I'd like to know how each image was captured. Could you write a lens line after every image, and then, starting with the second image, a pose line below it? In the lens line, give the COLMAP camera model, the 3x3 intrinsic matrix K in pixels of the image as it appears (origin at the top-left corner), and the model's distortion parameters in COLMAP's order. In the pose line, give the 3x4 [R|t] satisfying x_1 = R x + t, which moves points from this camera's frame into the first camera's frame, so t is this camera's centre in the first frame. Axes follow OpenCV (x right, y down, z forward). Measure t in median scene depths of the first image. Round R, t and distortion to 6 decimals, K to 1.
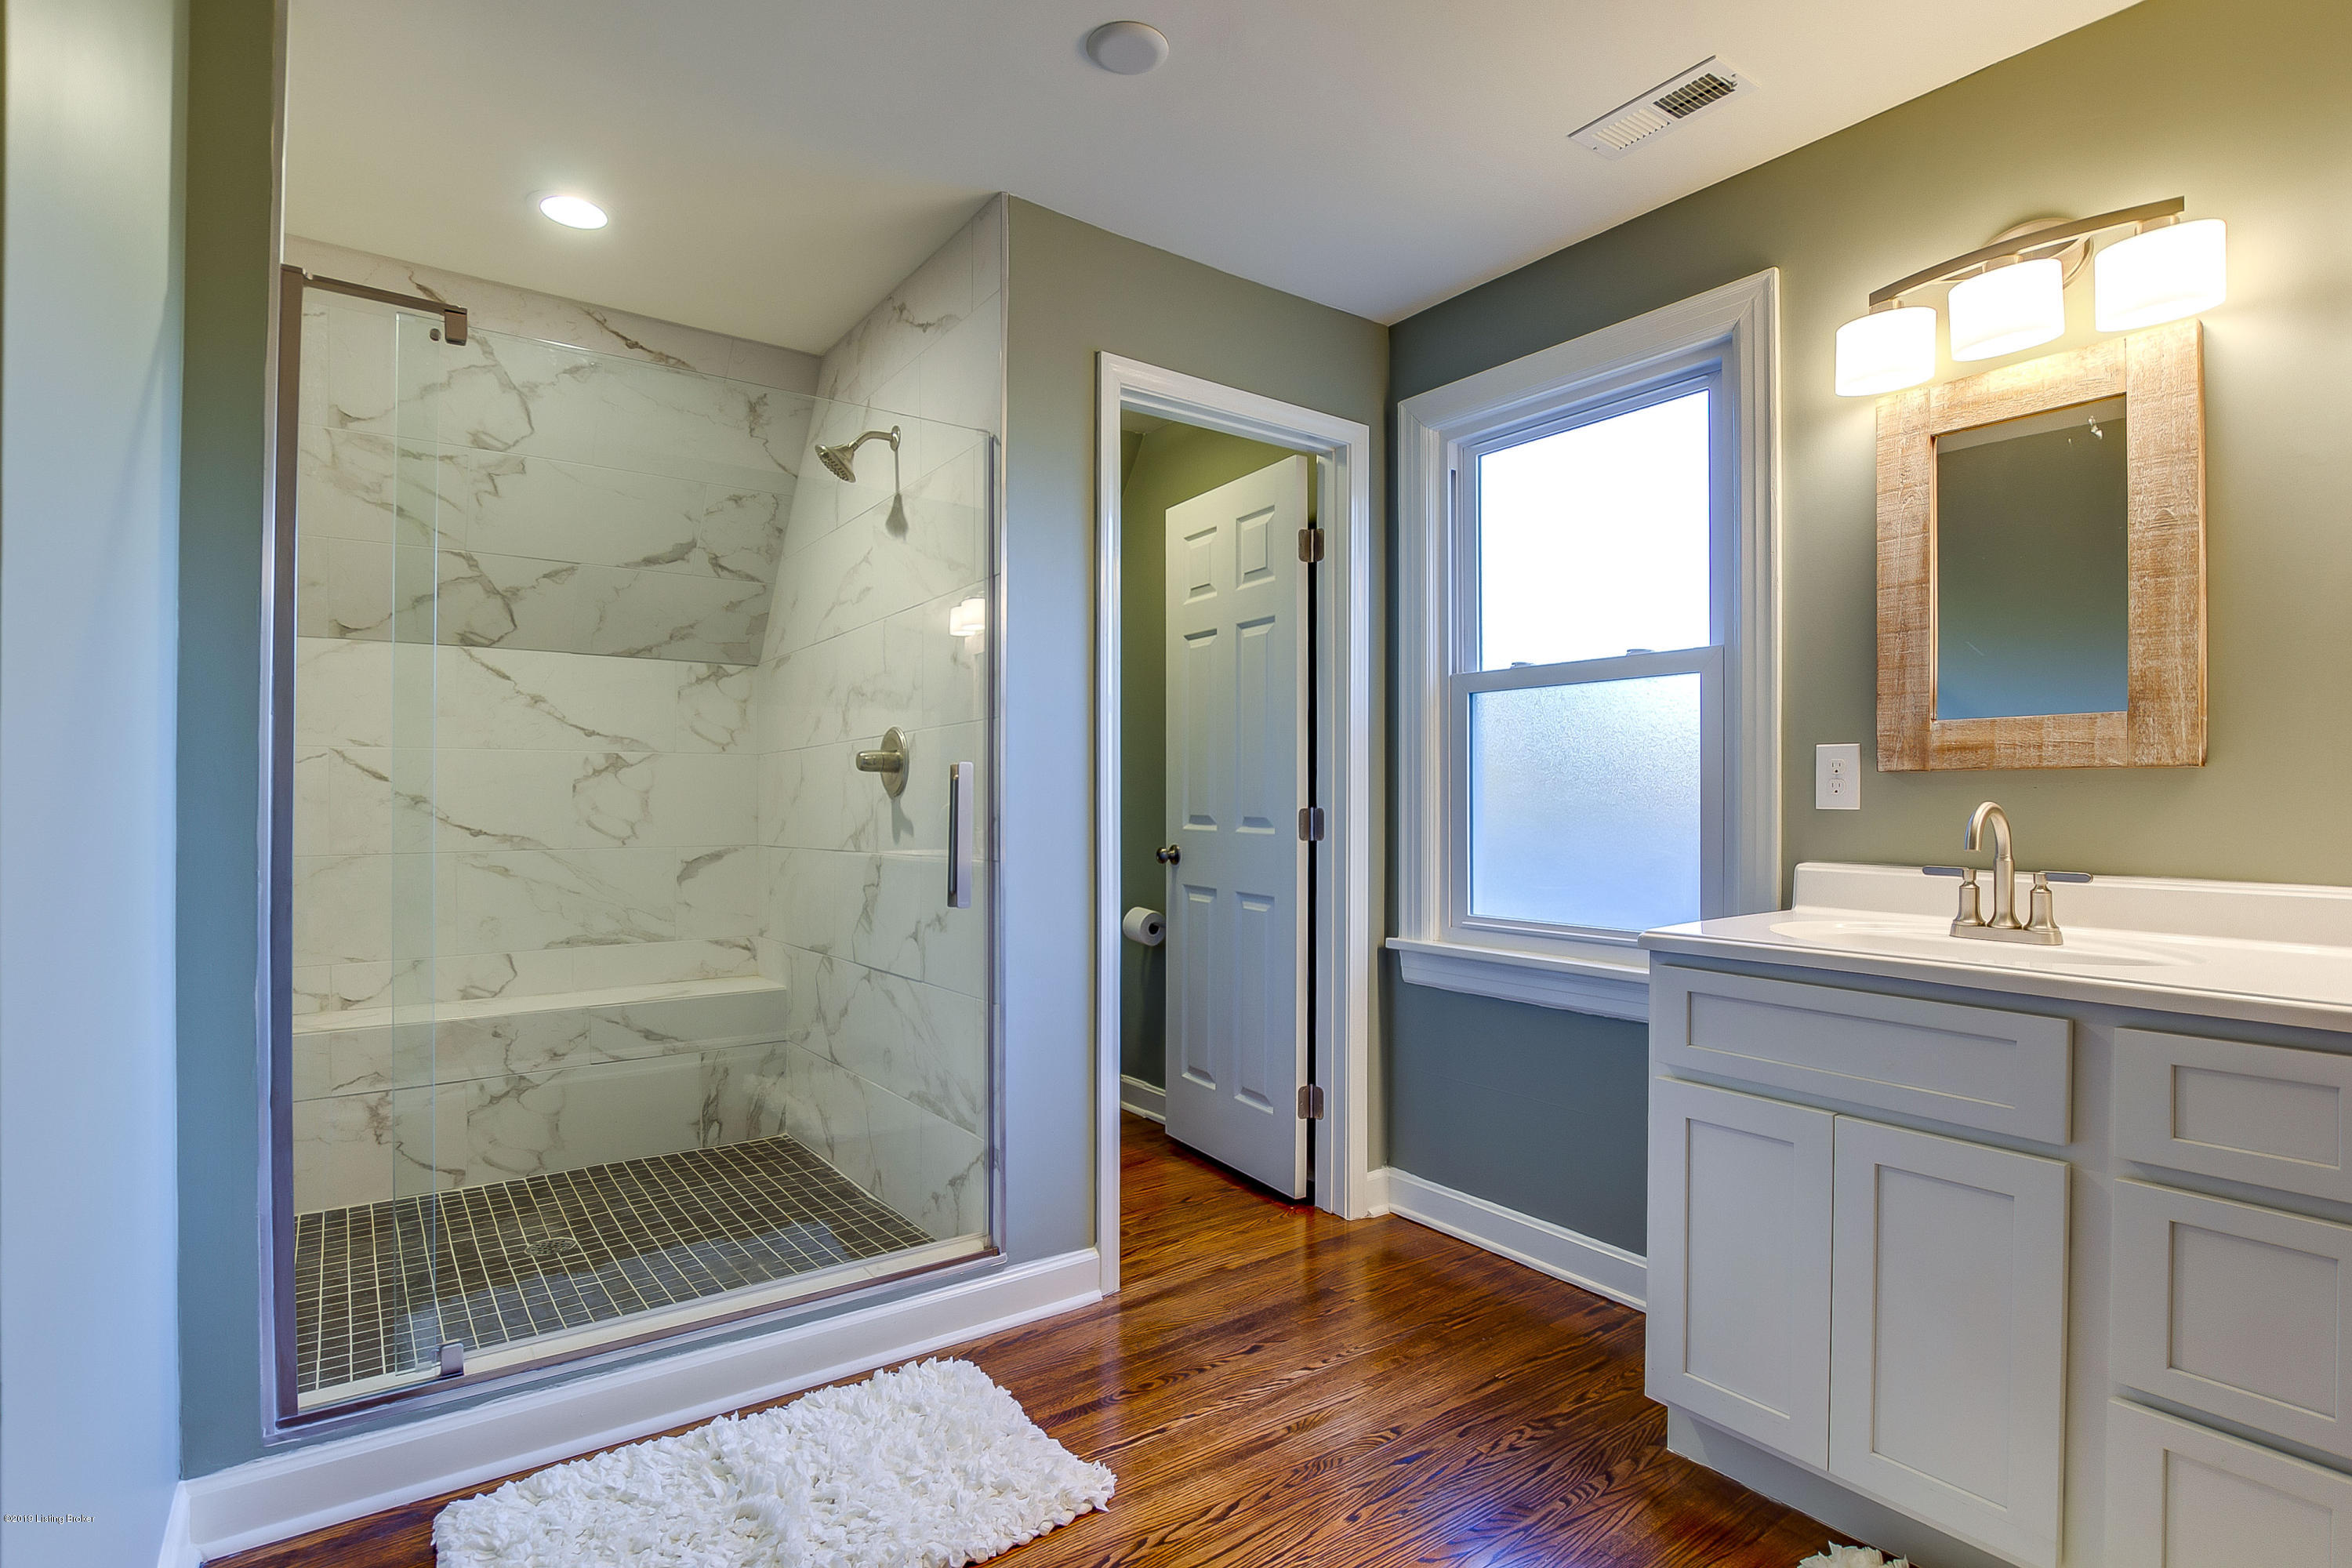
lens RADIAL K [[1139.4, 0, 1176.1], [0, 1139.4, 796.9], [0, 0, 1]] dist [-0.010360, 0.000984]
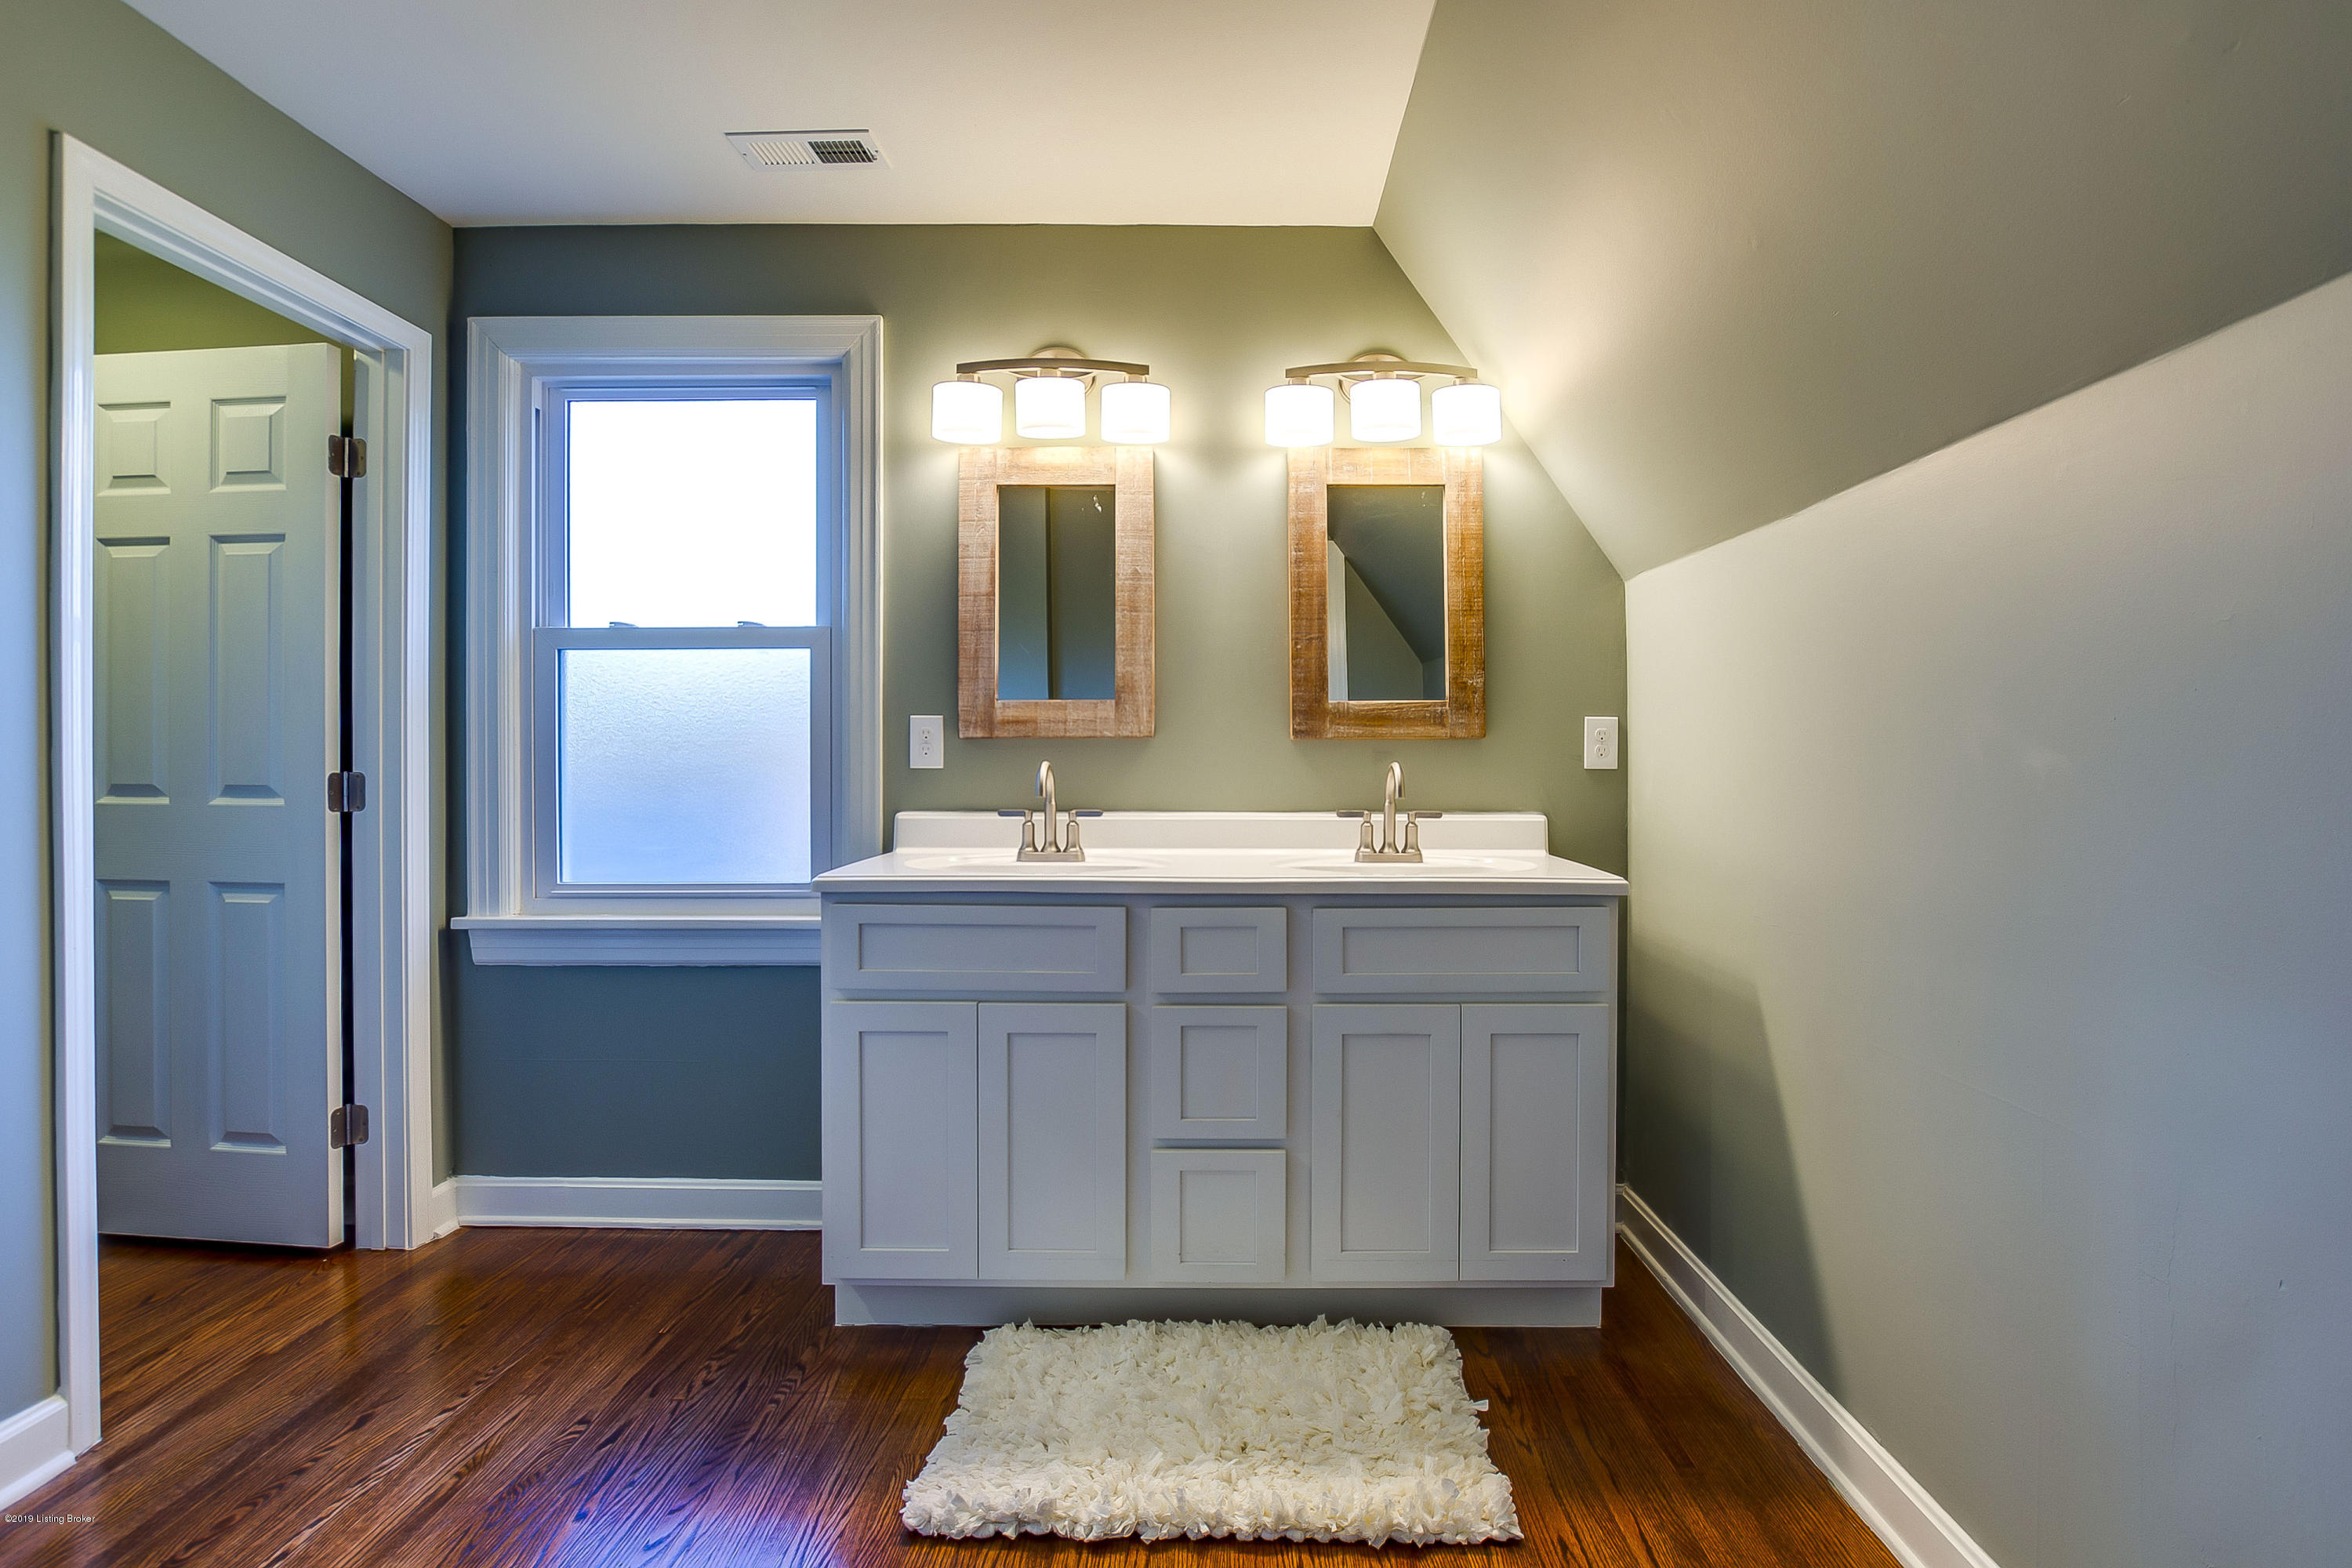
lens RADIAL K [[1144.5, 0, 1178.5], [0, 1144.5, 757.8], [0, 0, 1]] dist [0.000599, 0.000763]
pose [[0.615847, -0.001986, 0.787863, -0.245686], [0.001698, 0.999998, 0.001193, -0.001306], [-0.787864, 0.000603, 0.615849, 0.009690]]
